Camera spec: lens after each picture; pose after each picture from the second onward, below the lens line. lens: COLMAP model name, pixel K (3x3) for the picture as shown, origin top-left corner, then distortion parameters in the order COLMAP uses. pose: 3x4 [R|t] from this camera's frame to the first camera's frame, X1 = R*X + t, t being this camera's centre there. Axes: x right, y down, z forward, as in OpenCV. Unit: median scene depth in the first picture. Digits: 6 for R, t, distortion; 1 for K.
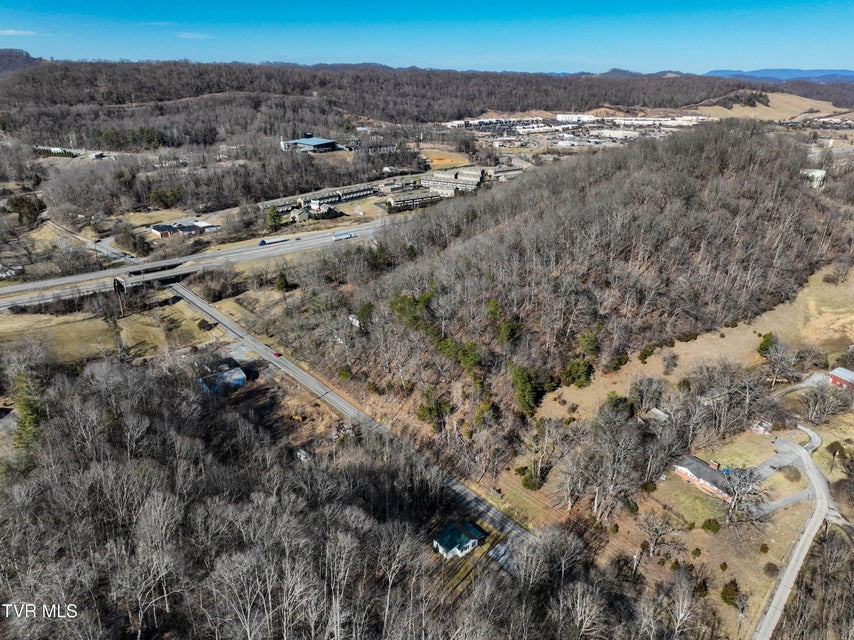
lens RADIAL K [[589.3, 0, 427.1], [0, 589.3, 318.2], [0, 0, 1]] dist [0.005089, 0.010202]
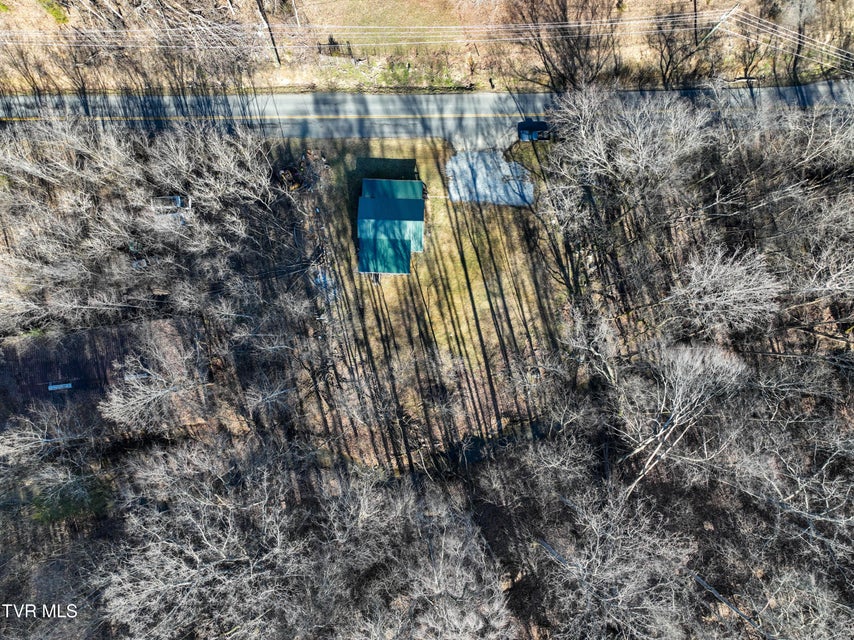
lens RADIAL K [[589.3, 0, 426.4], [0, 589.3, 319.6], [0, 0, 1]] dist [0.005089, 0.010202]
pose [[0.619872, -0.784009, 0.033006, -0.005741], [0.245378, 0.233616, 0.940858, -0.033185], [-0.745351, -0.575112, 0.337190, 0.544895]]
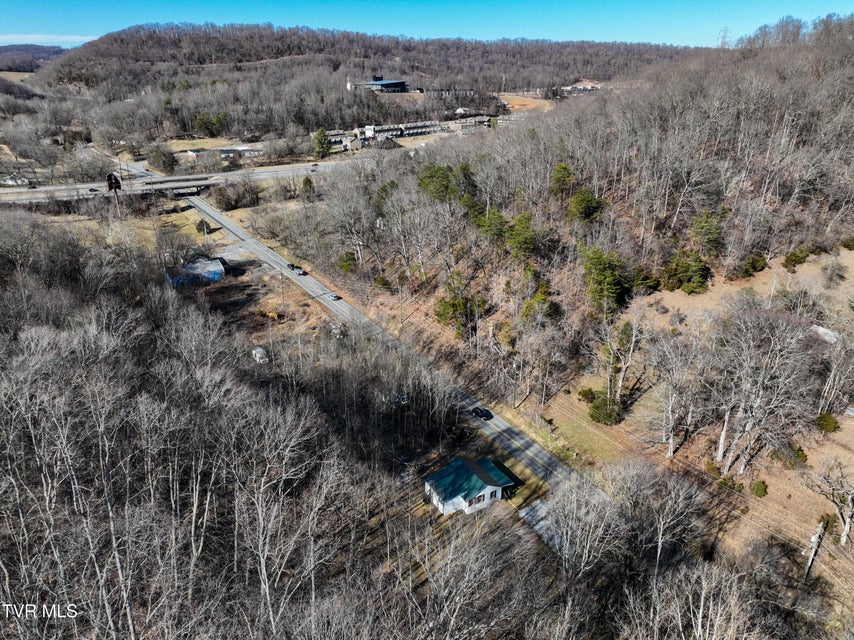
lens RADIAL K [[589.3, 0, 426.3], [0, 589.3, 320.0], [0, 0, 1]] dist [0.005089, 0.010202]
pose [[0.988742, 0.044680, -0.142802, 0.061793], [-0.042979, 0.998964, 0.014979, 0.144699], [0.143323, -0.008673, 0.989638, 0.296834]]
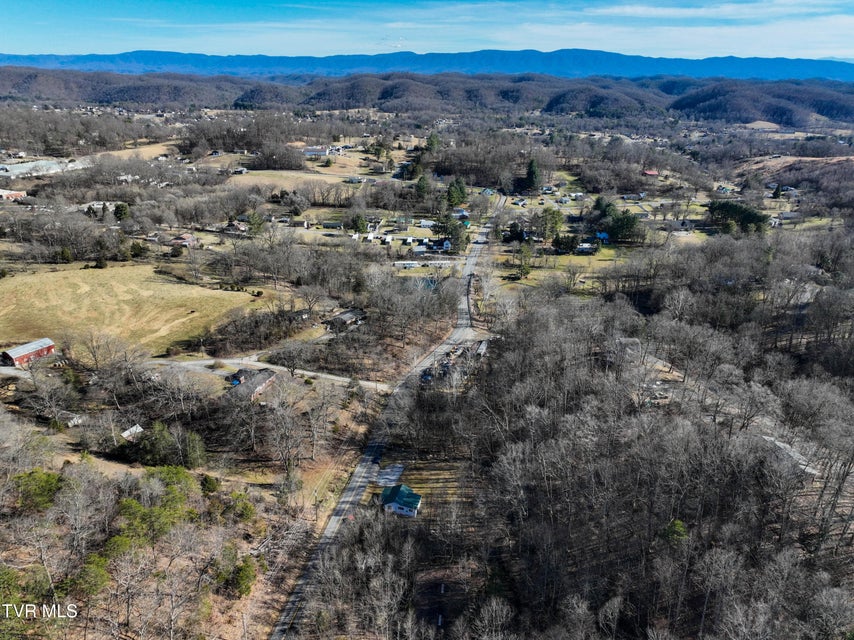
lens RADIAL K [[589.3, 0, 427.5], [0, 589.3, 320.2], [0, 0, 1]] dist [0.005089, 0.010202]
pose [[-0.623440, -0.329995, 0.708820, -0.452796], [0.247251, 0.776837, 0.579129, -0.355558], [-0.741747, 0.536309, -0.402720, 0.855631]]
